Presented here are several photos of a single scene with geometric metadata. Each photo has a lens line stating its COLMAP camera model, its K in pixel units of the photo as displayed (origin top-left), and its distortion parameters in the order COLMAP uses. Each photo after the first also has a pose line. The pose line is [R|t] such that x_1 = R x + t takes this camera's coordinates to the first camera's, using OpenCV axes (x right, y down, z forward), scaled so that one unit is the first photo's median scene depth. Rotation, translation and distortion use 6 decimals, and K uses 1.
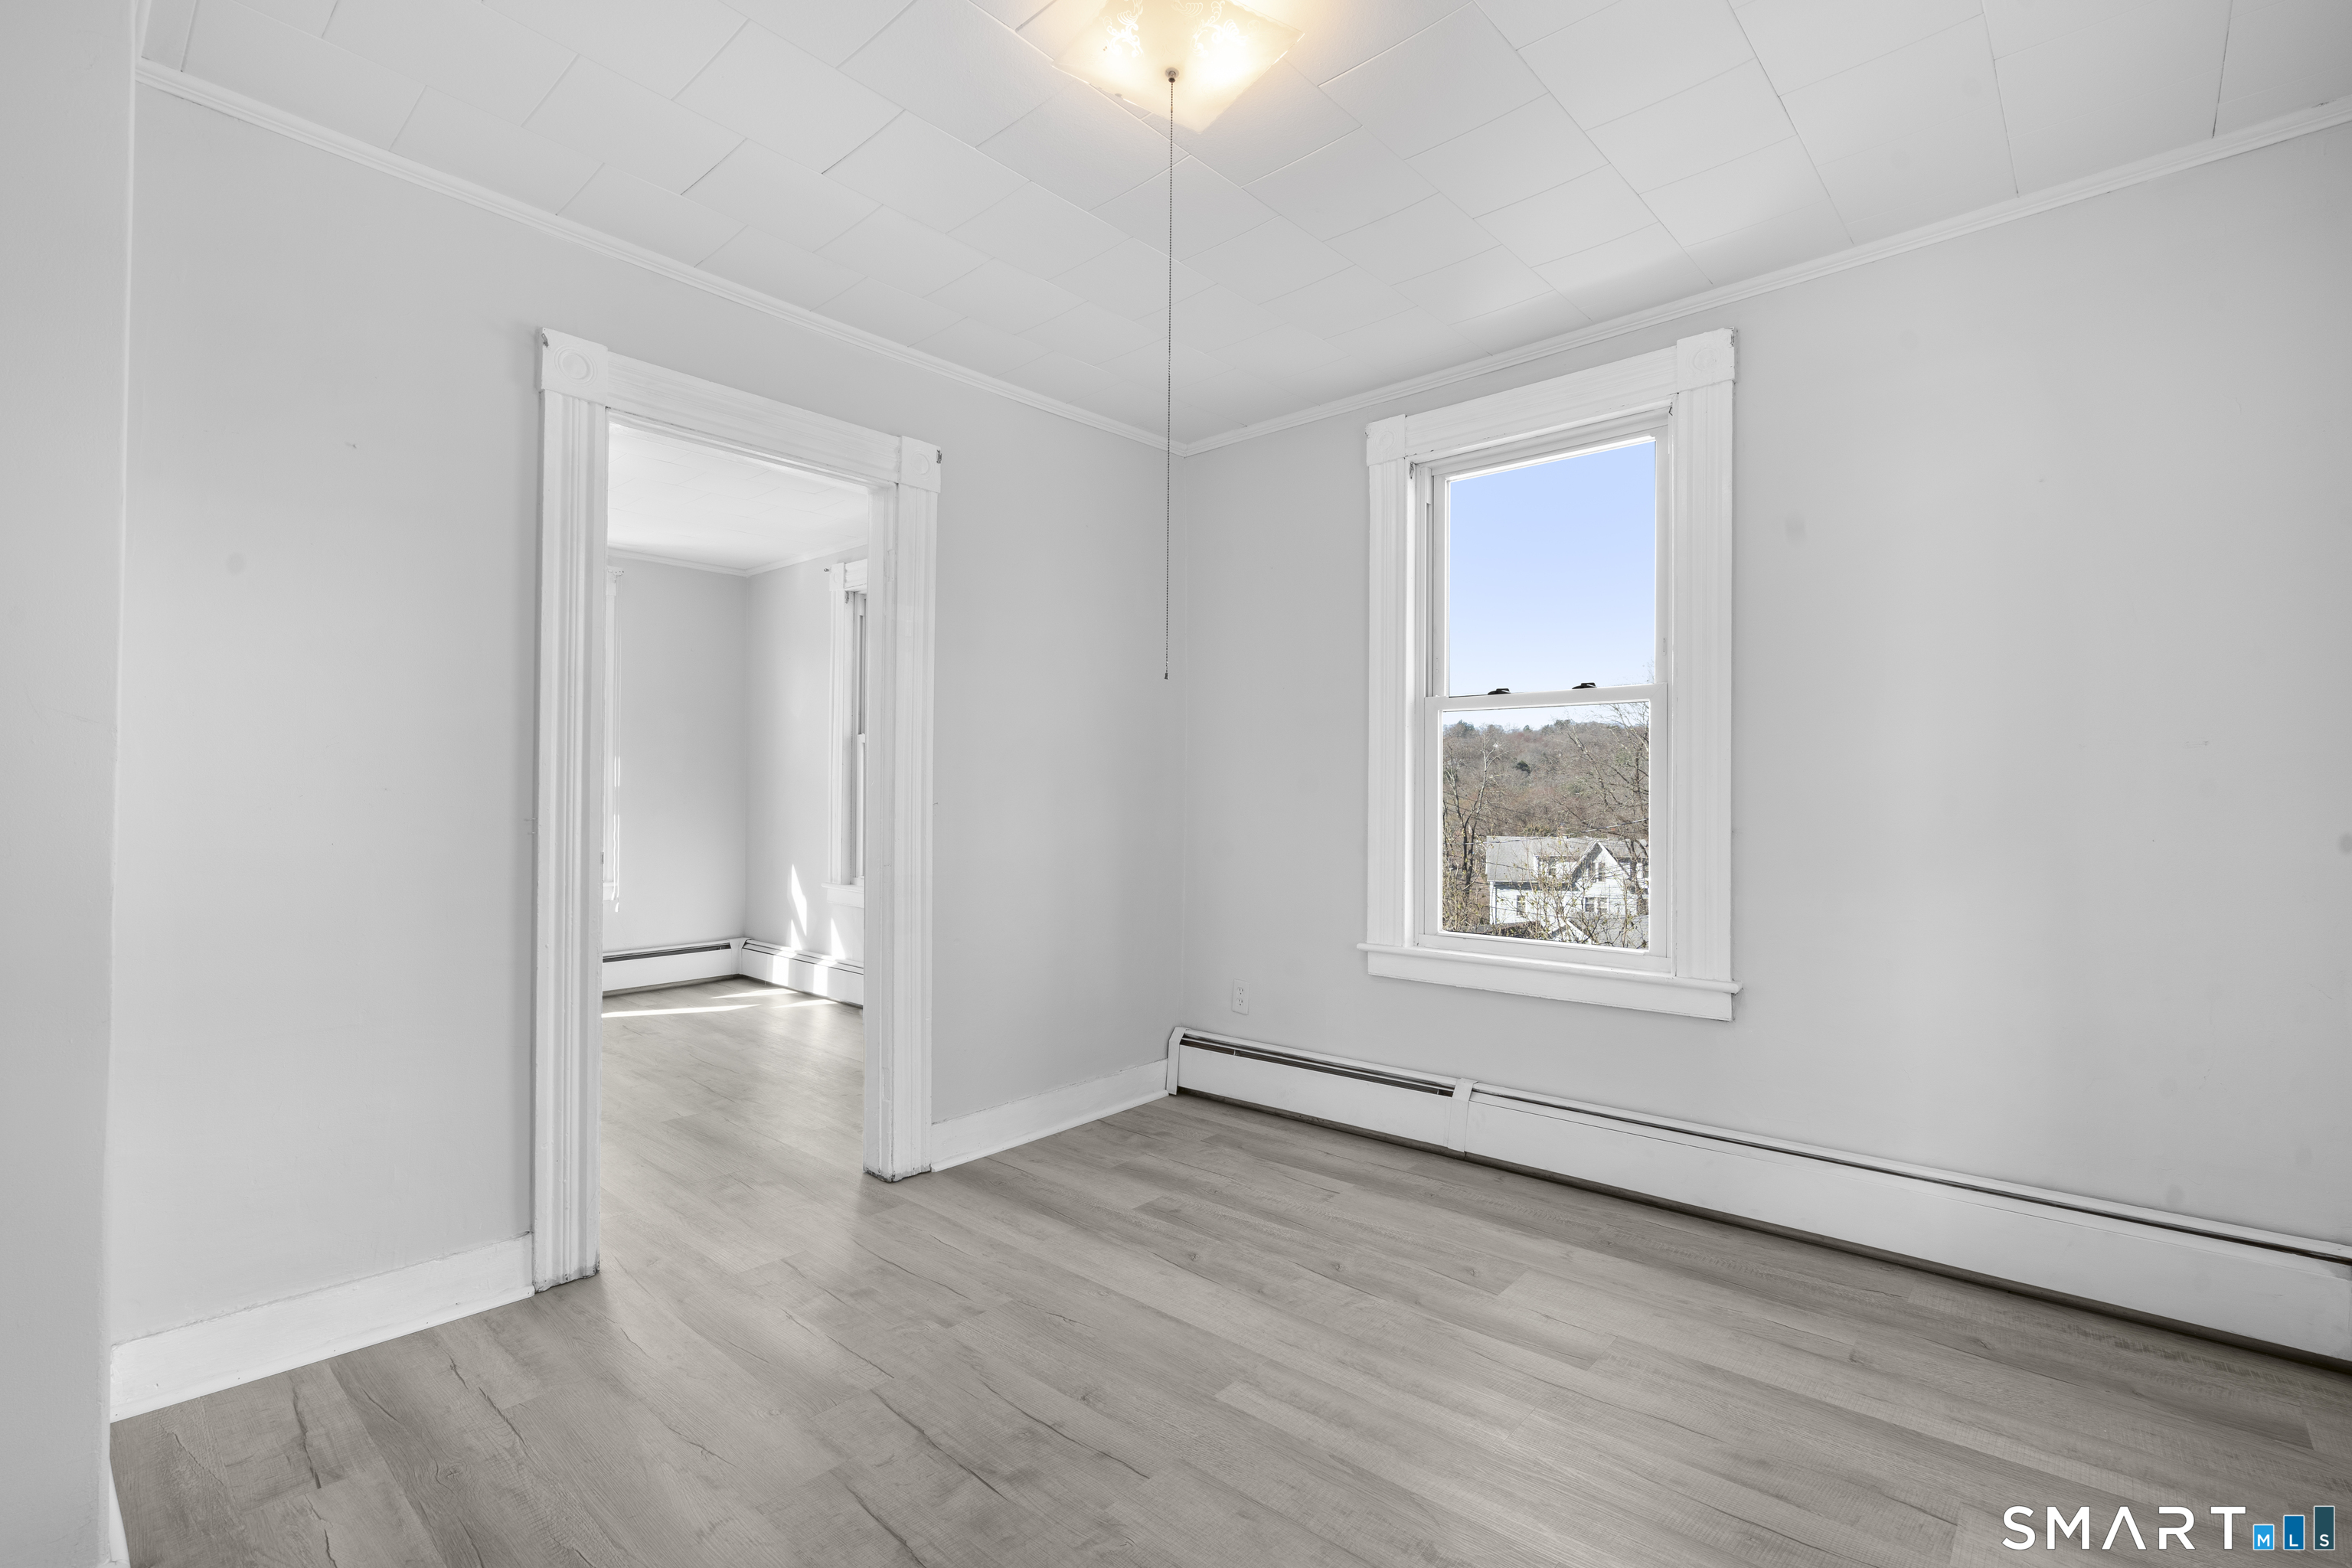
lens RADIAL K [[1053.8, 0, 1173.9], [0, 1053.8, 789.3], [0, 0, 1]] dist [-0.009433, 0.004682]
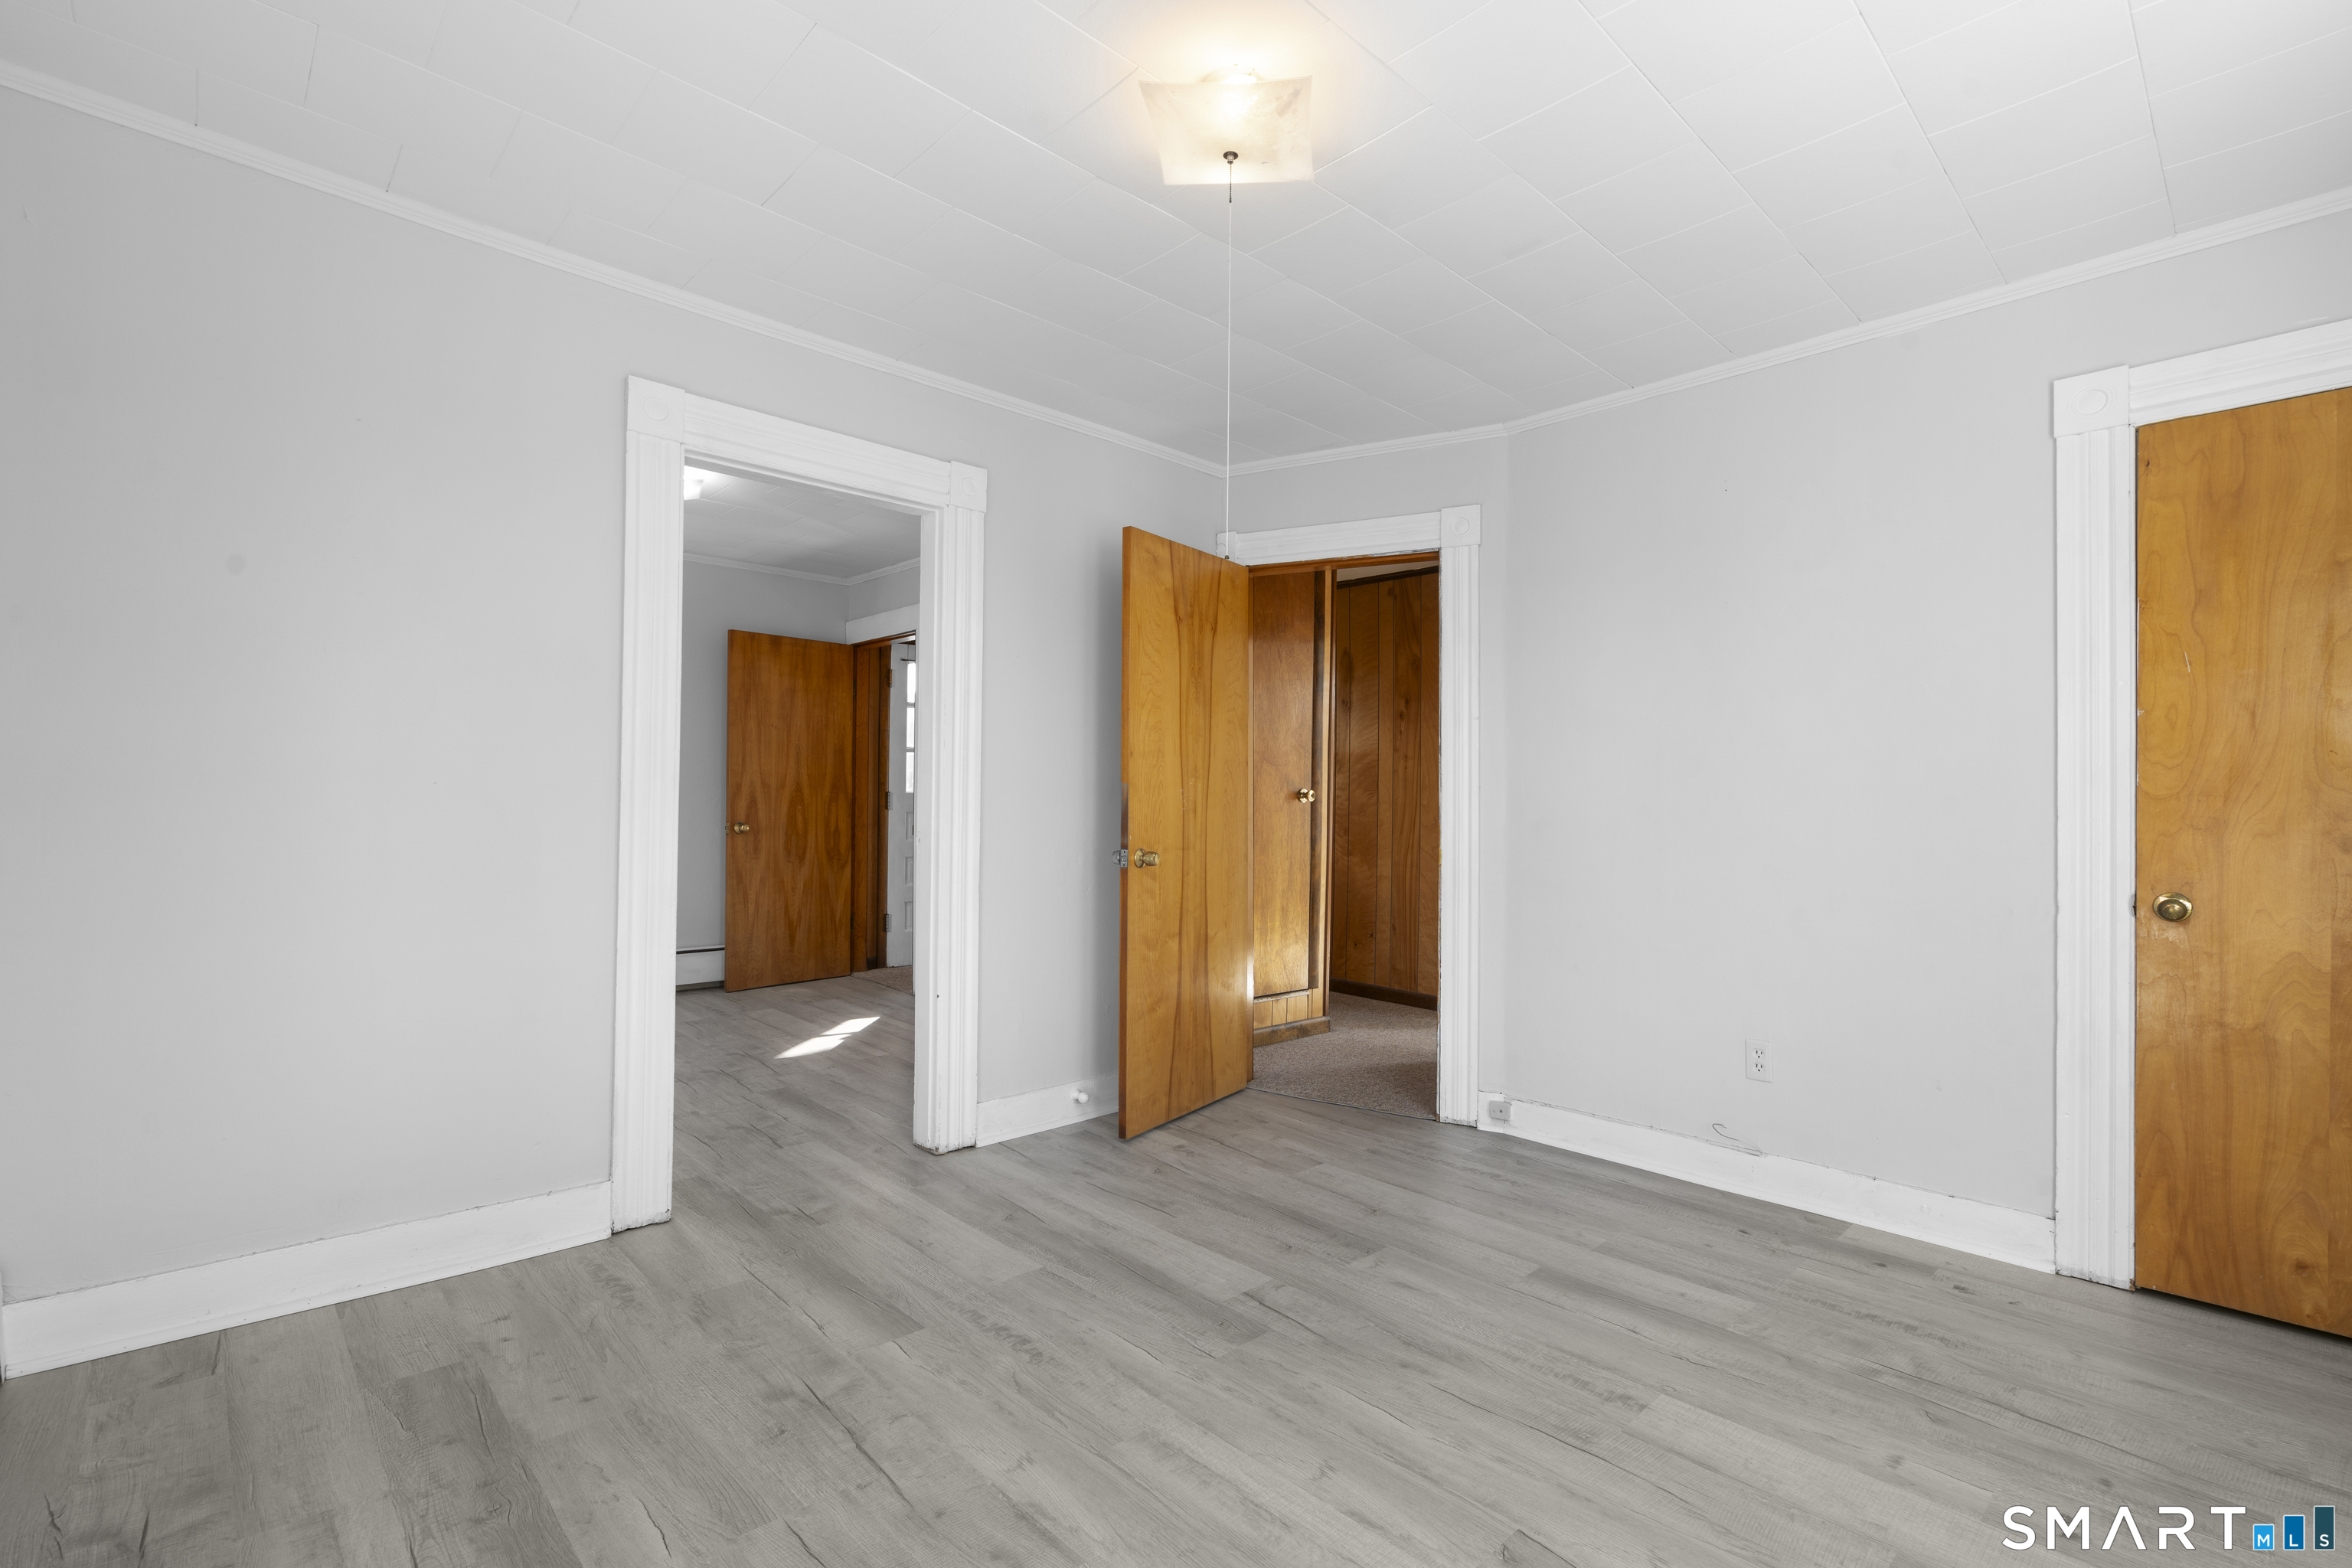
lens RADIAL K [[1053.8, 0, 1173.9], [0, 1053.8, 789.3], [0, 0, 1]] dist [-0.009433, 0.004682]
pose [[-0.995967, -0.020762, 0.087288, -0.843216], [-0.022759, 0.999500, -0.021946, 0.020729], [-0.086788, -0.023844, -0.995941, 1.994196]]
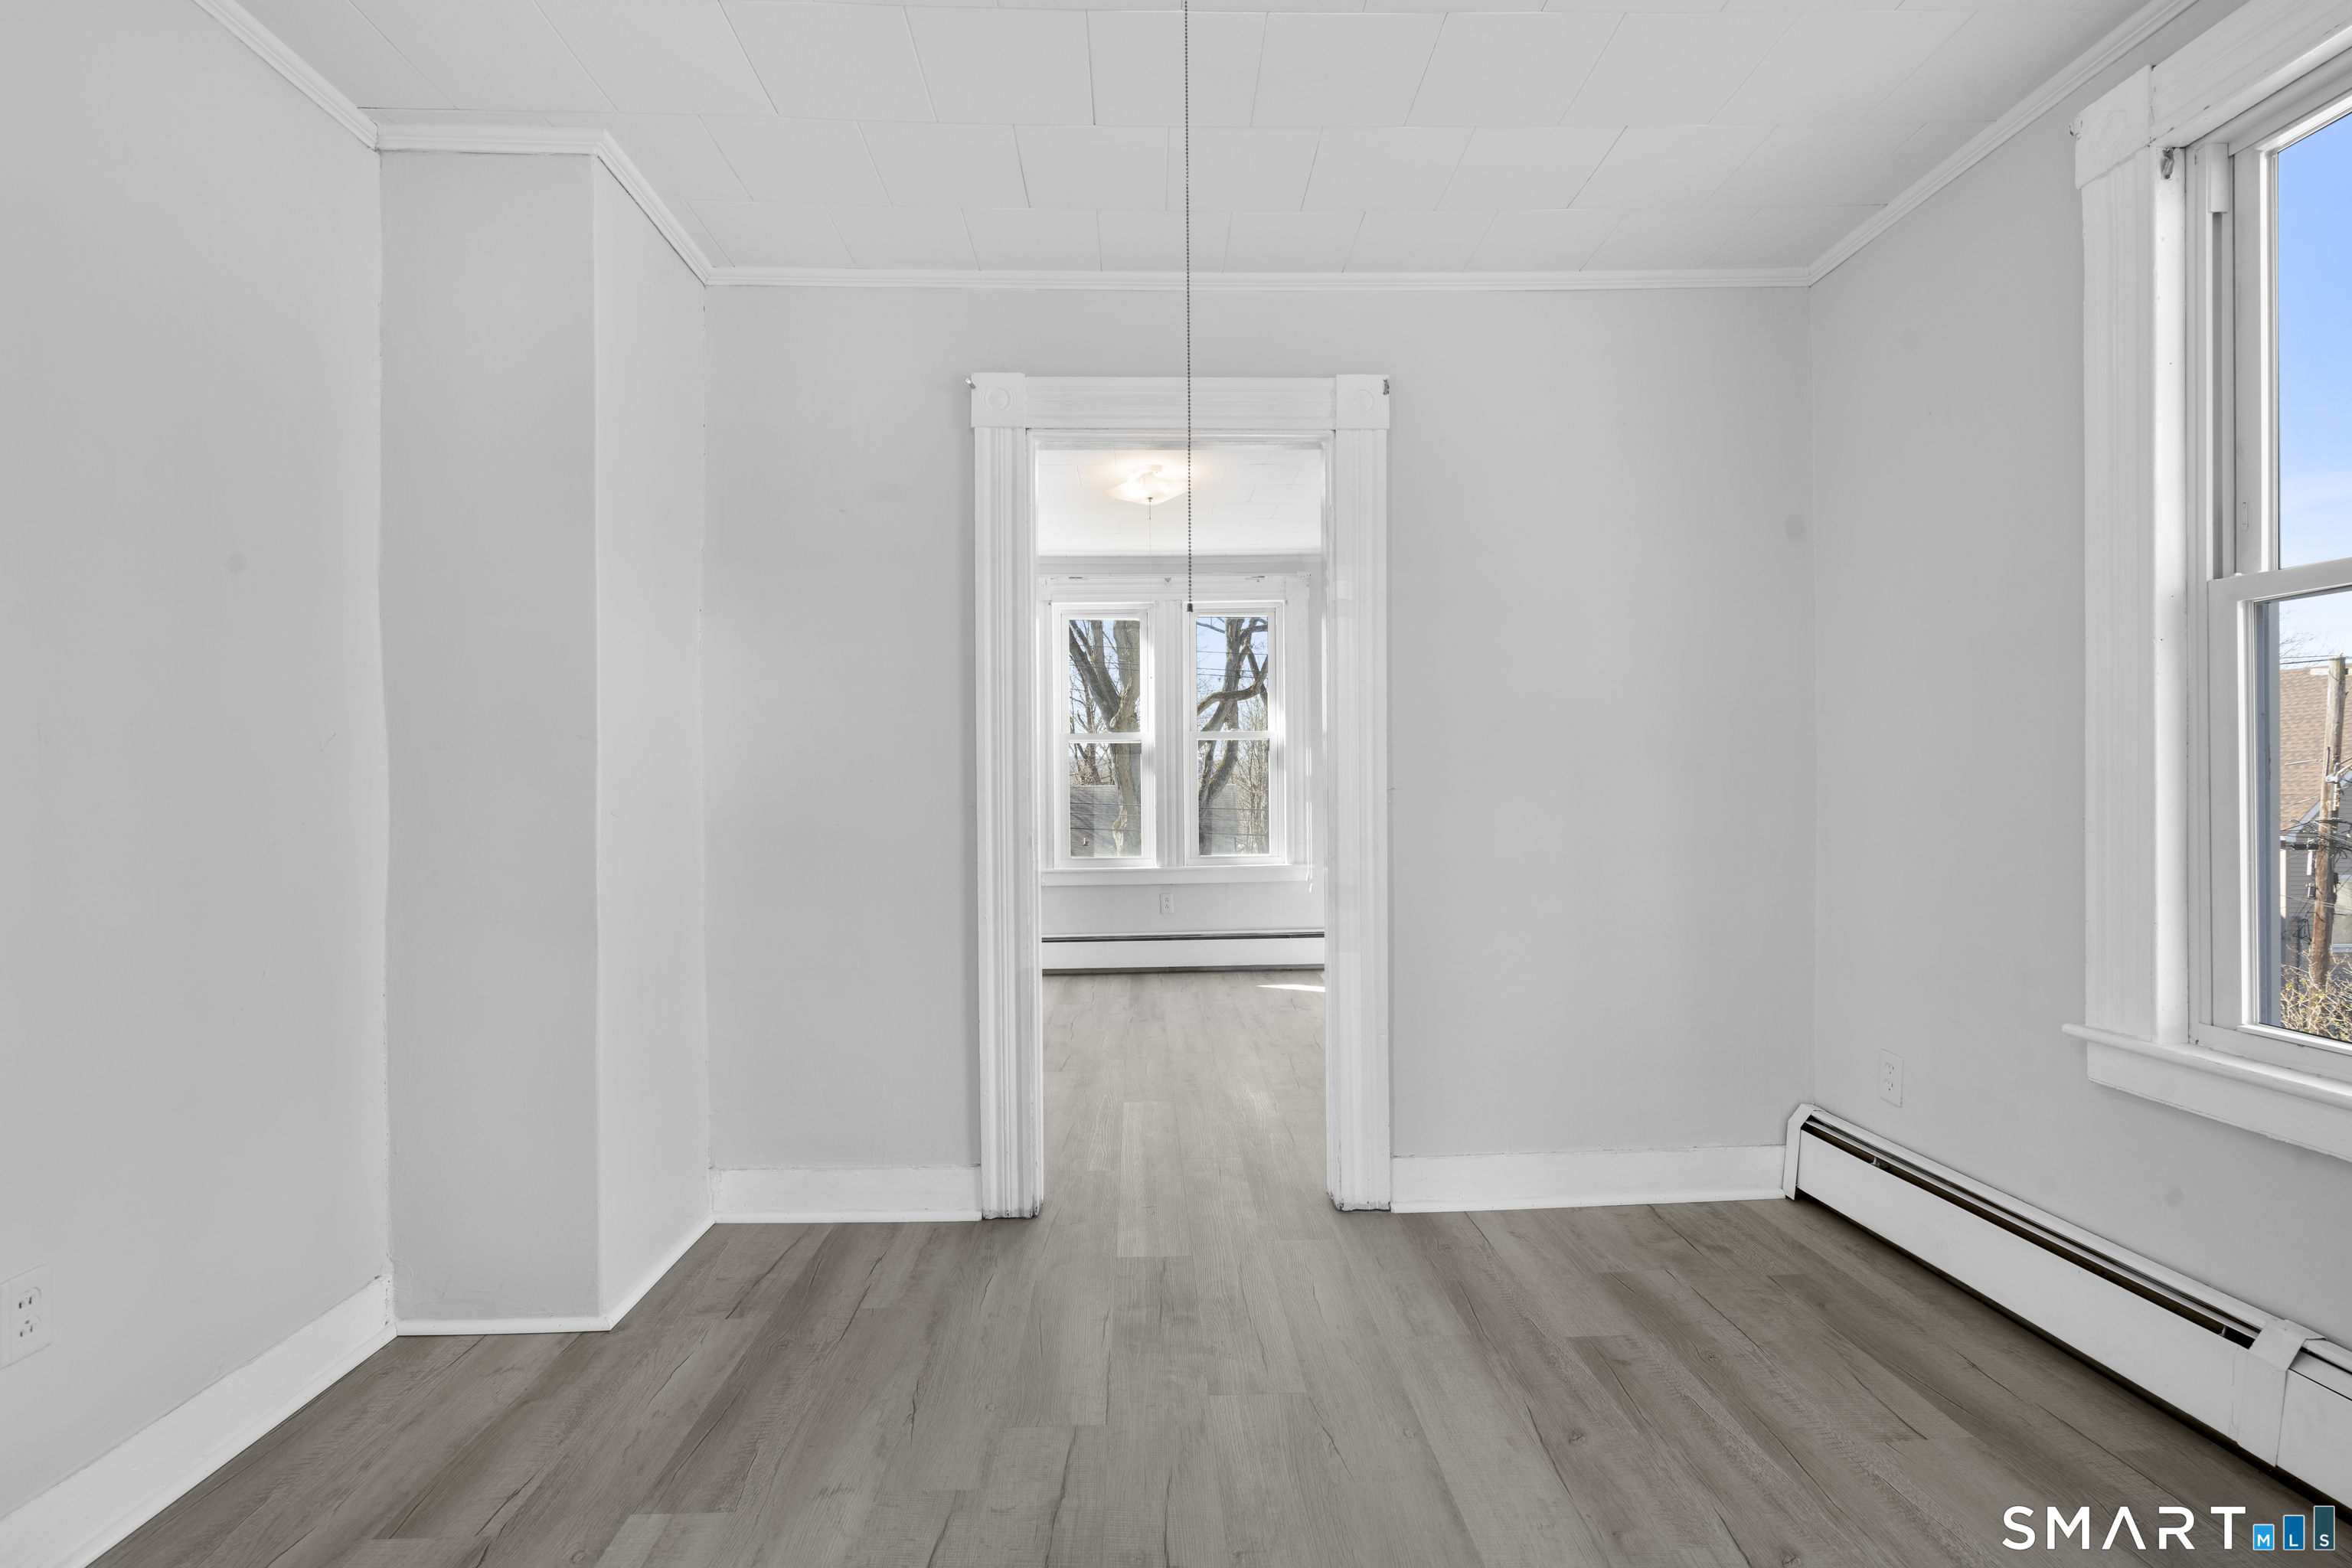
lens RADIAL K [[1053.8, 0, 1173.9], [0, 1053.8, 789.3], [0, 0, 1]] dist [-0.009433, 0.004682]
pose [[0.690966, -0.008873, -0.722833, 0.303185], [0.017969, 0.999827, 0.004904, 0.007085], [0.722664, -0.016377, 0.691006, 0.298676]]
